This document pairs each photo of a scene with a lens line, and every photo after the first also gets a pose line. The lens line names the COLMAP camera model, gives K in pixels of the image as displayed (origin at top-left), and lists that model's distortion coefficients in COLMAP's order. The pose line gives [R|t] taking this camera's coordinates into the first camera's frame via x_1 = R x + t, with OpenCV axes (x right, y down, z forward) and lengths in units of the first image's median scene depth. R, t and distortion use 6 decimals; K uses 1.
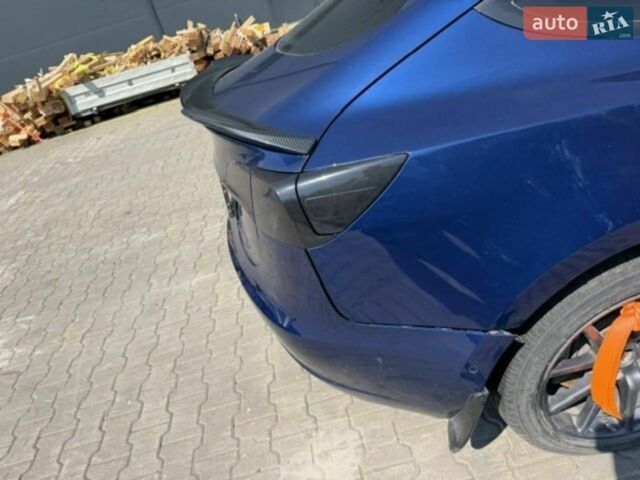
lens RADIAL K [[455.8, 0, 324.9], [0, 455.8, 239.9], [0, 0, 1]] dist [0.036404, -0.046569]
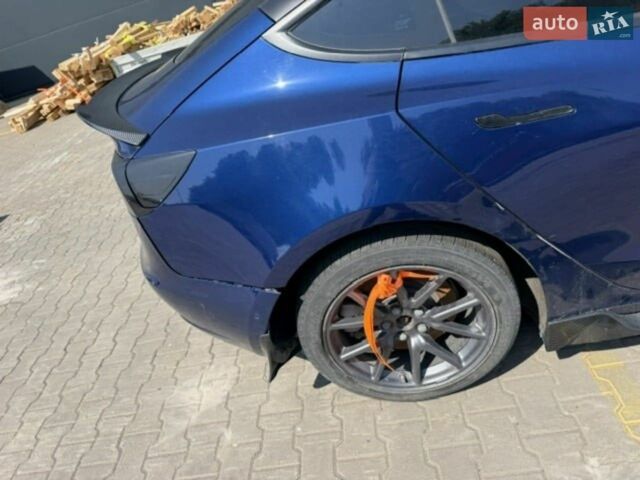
lens RADIAL K [[455.8, 0, 324.9], [0, 455.8, 239.9], [0, 0, 1]] dist [0.036404, -0.046569]
pose [[0.989310, 0.066317, -0.129877, 0.105125], [-0.057199, 0.995711, 0.072722, -0.007010], [0.134142, -0.064515, 0.988860, -0.040710]]
